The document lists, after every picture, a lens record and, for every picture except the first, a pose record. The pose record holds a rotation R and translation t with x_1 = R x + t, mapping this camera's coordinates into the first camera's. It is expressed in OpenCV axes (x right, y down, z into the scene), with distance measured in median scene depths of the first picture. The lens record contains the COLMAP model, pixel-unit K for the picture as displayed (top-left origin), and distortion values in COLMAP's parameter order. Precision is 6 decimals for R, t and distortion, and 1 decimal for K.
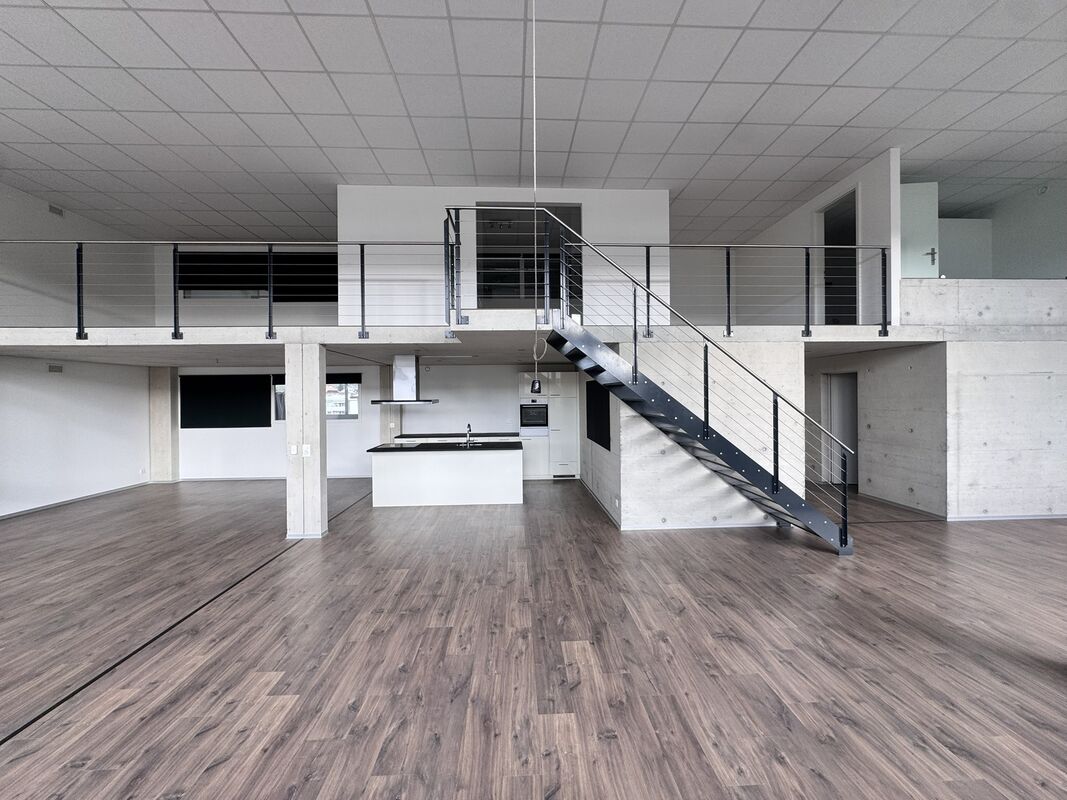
lens RADIAL K [[425.1, 0, 533.9], [0, 425.1, 397.1], [0, 0, 1]] dist [-0.004267, 0.000759]
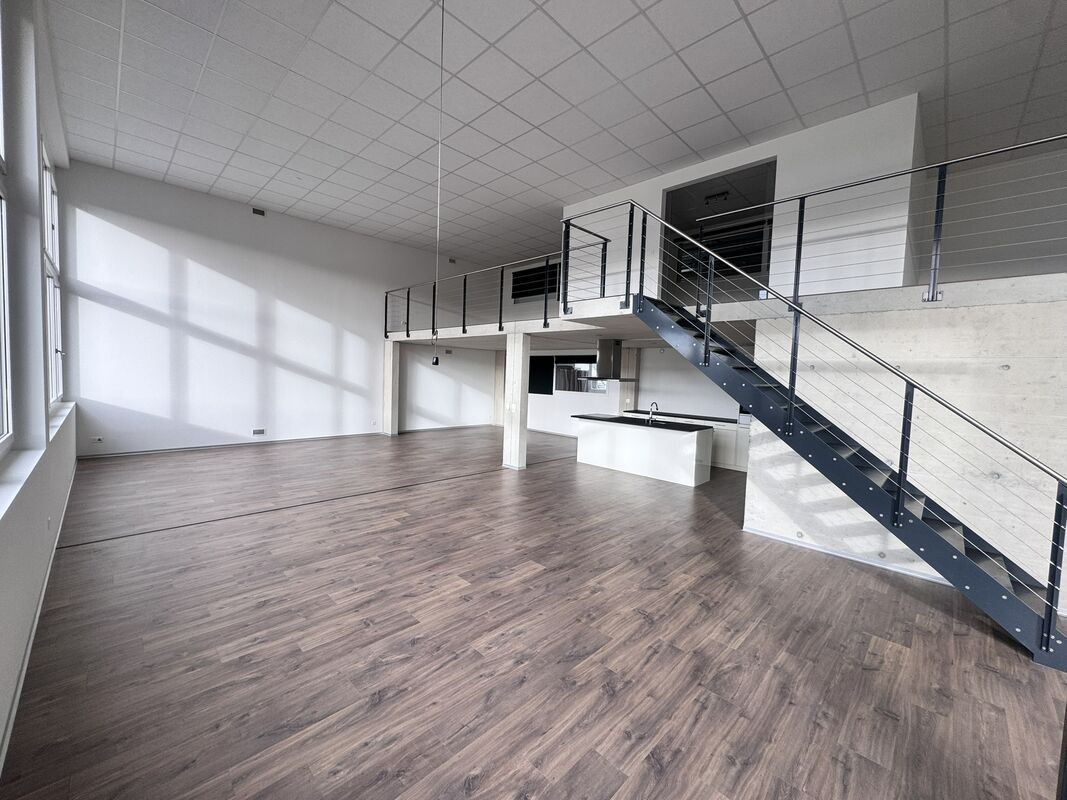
lens RADIAL K [[425.1, 0, 532.2], [0, 425.1, 397.4], [0, 0, 1]] dist [-0.004267, 0.000759]
pose [[0.675219, 0.075184, -0.733776, 0.739366], [-0.045198, 0.997140, 0.060578, -0.000403], [0.736231, -0.007738, 0.676686, 0.093745]]
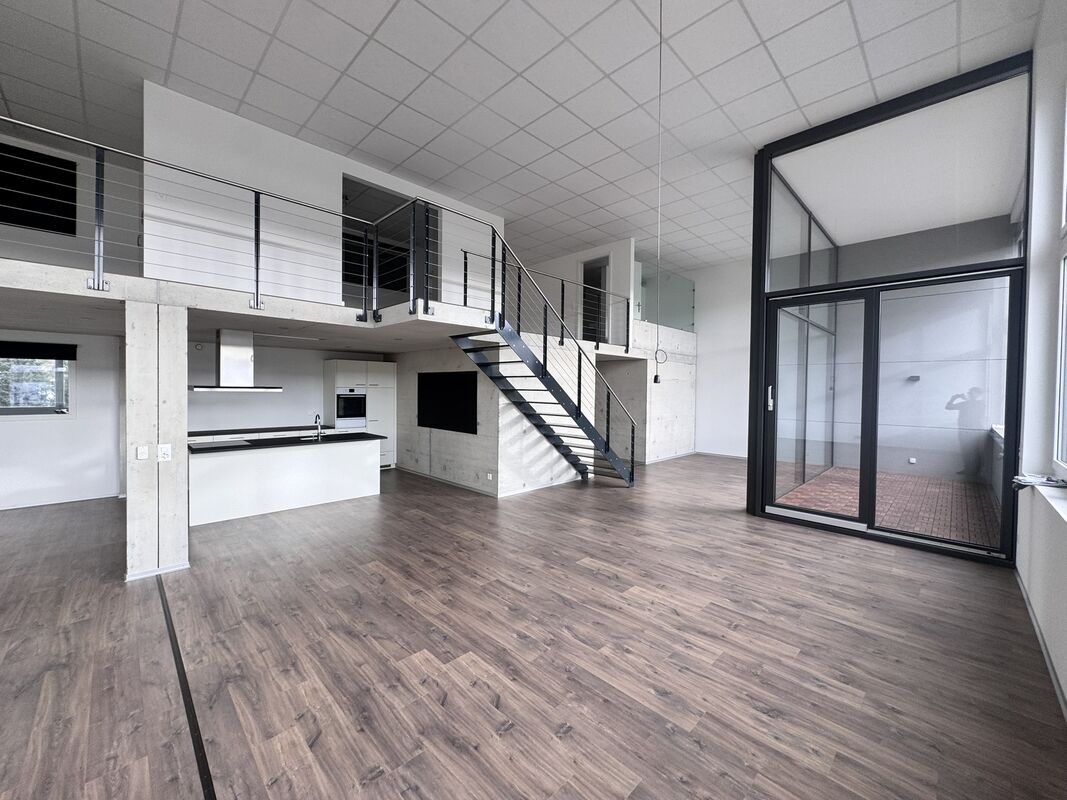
lens RADIAL K [[425.1, 0, 534.1], [0, 425.1, 397.9], [0, 0, 1]] dist [-0.004267, 0.000759]
pose [[0.740782, 0.004385, 0.671731, -0.729456], [-0.016167, 0.999805, 0.011301, 0.018225], [-0.671550, -0.019232, 0.740709, 0.053058]]
